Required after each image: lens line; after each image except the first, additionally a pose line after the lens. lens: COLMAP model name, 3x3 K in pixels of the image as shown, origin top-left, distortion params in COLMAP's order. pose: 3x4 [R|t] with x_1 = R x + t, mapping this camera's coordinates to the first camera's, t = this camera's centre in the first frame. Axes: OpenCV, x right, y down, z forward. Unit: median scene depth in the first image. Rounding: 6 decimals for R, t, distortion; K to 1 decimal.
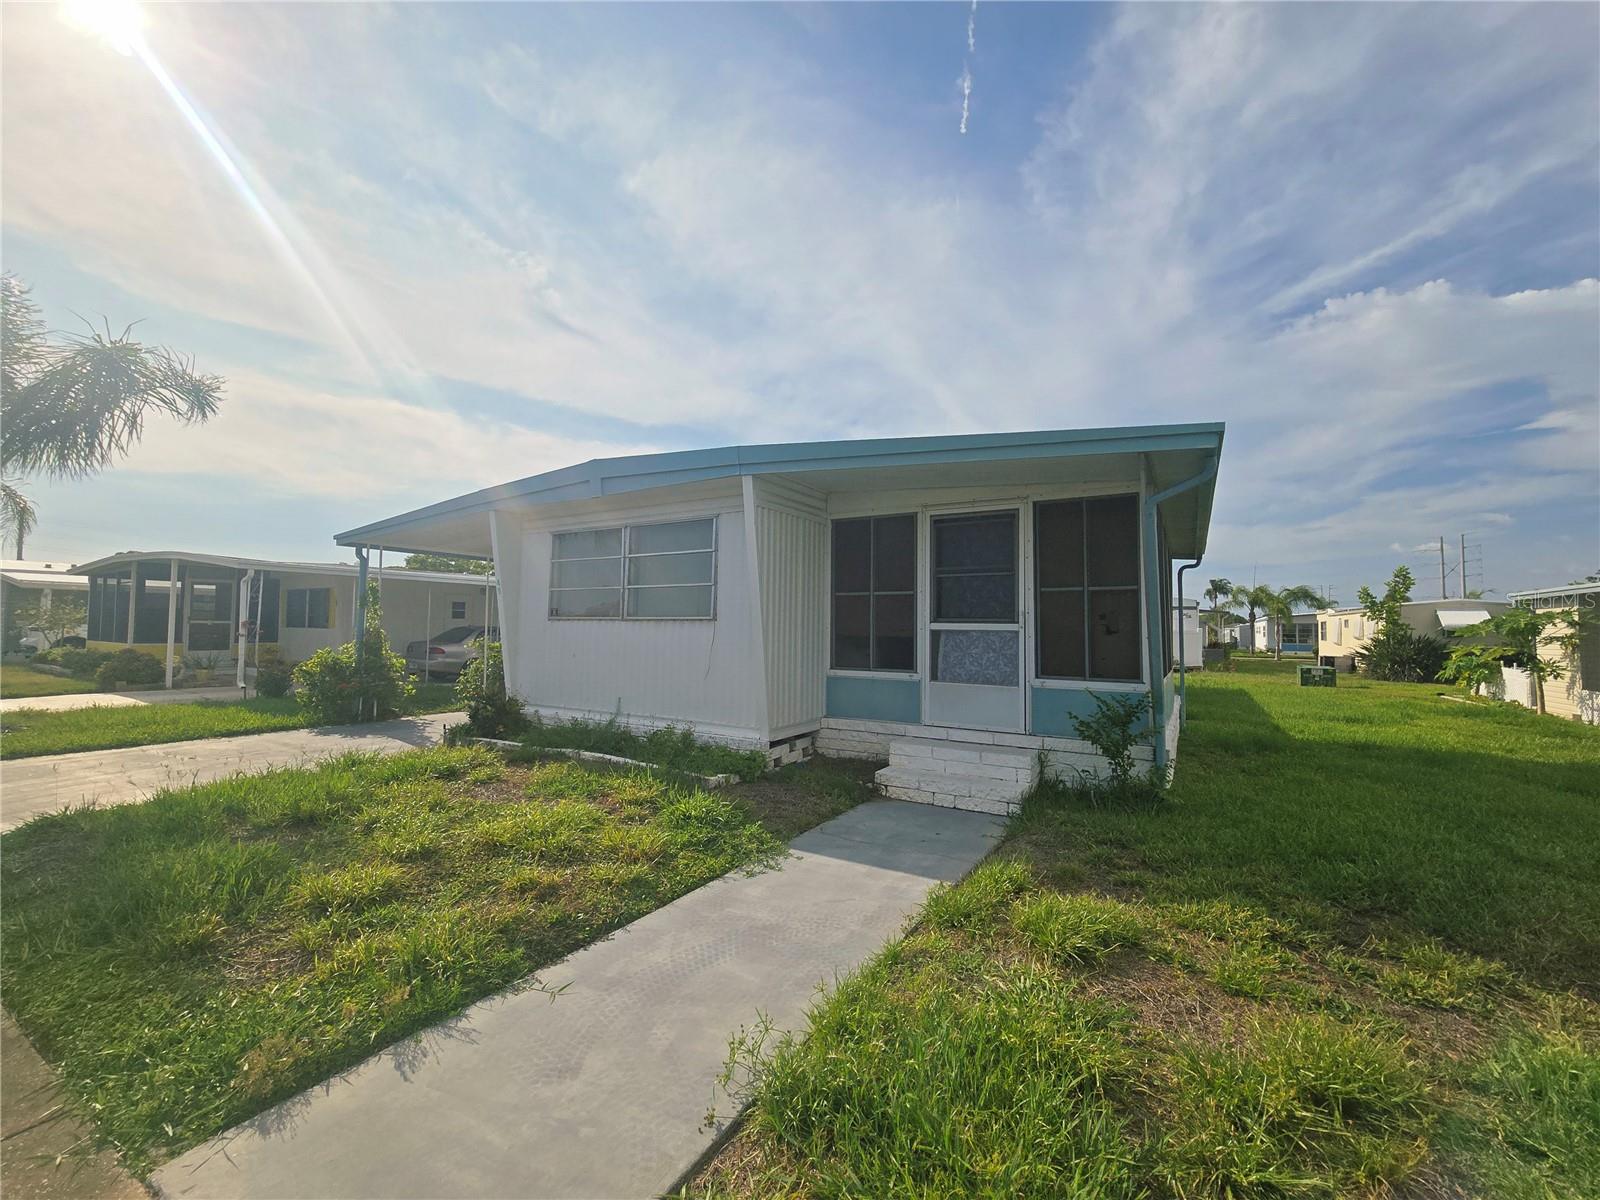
lens RADIAL K [[671.0, 0, 798.0], [0, 671.0, 597.0], [0, 0, 1]] dist [-0.003820, 0.000239]
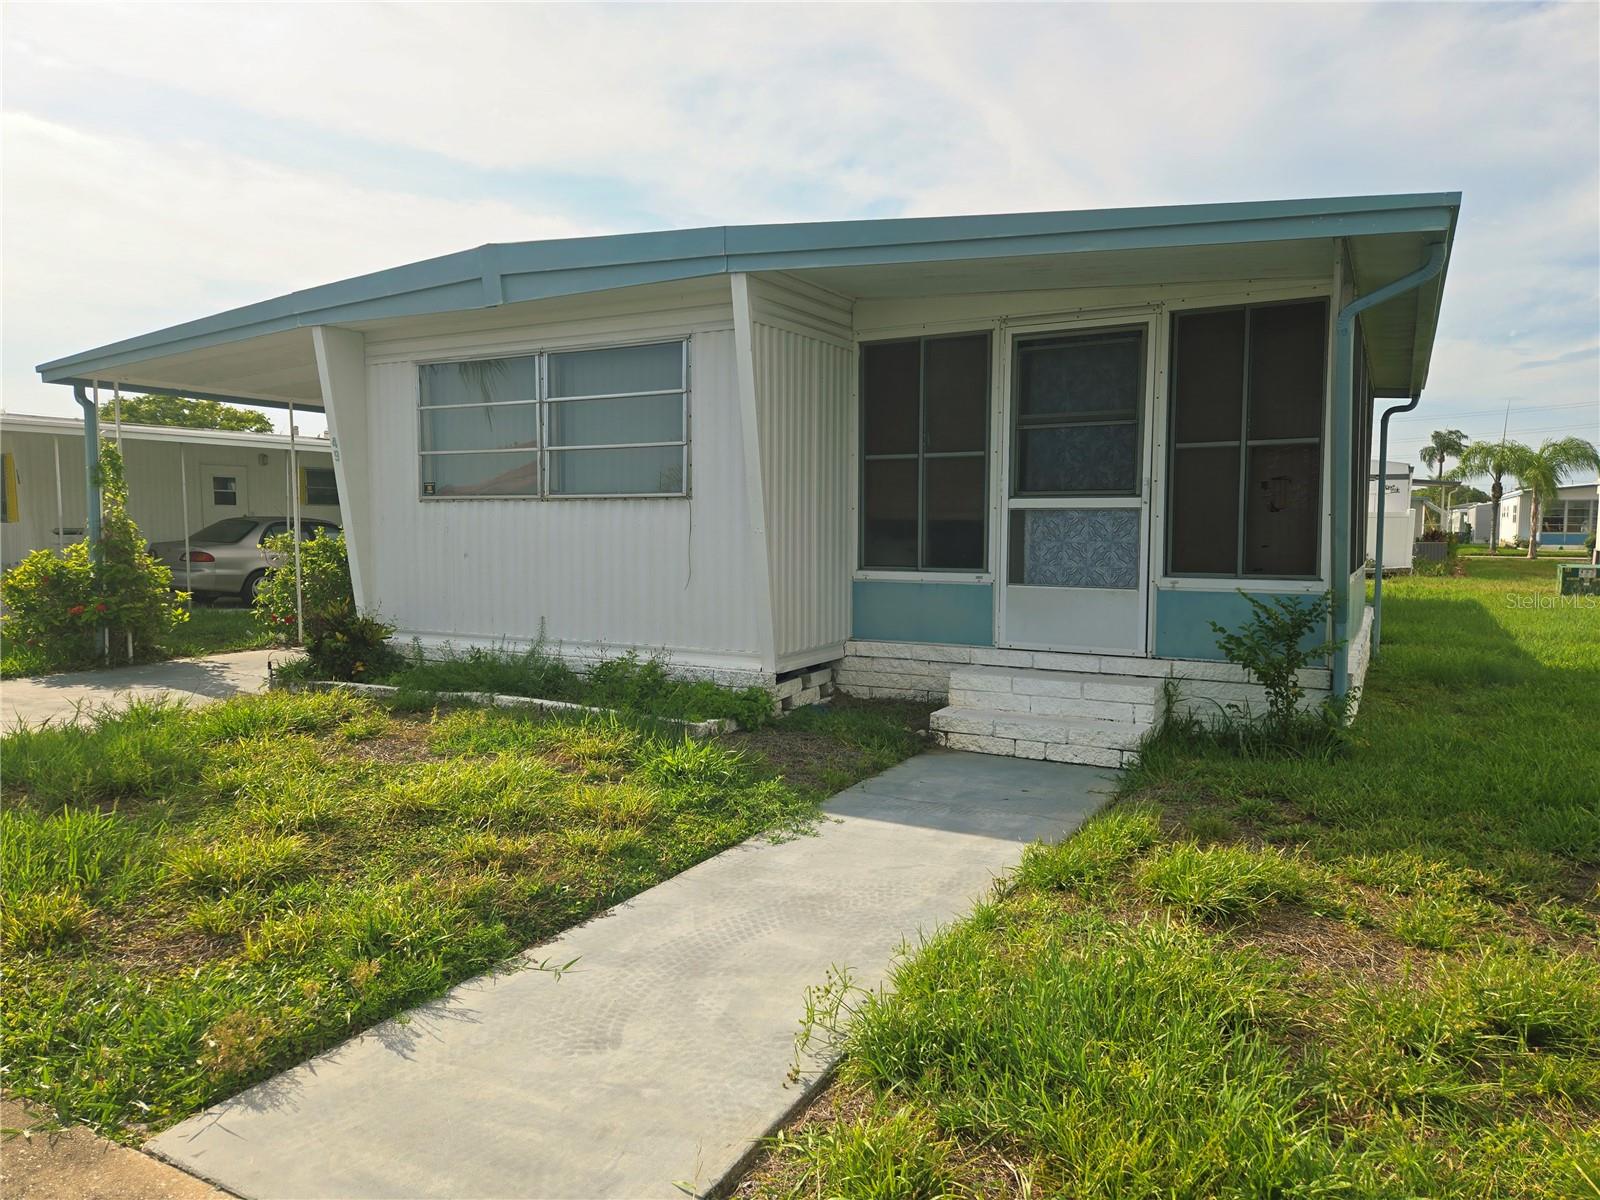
lens RADIAL K [[1091.6, 0, 803.4], [0, 1091.6, 609.8], [0, 0, 1]] dist [0.072286, -0.072139]
pose [[0.999201, -0.014307, 0.037326, -0.063374], [0.009400, 0.991669, 0.128472, 0.007366], [-0.038853, -0.128018, 0.991010, -0.117885]]
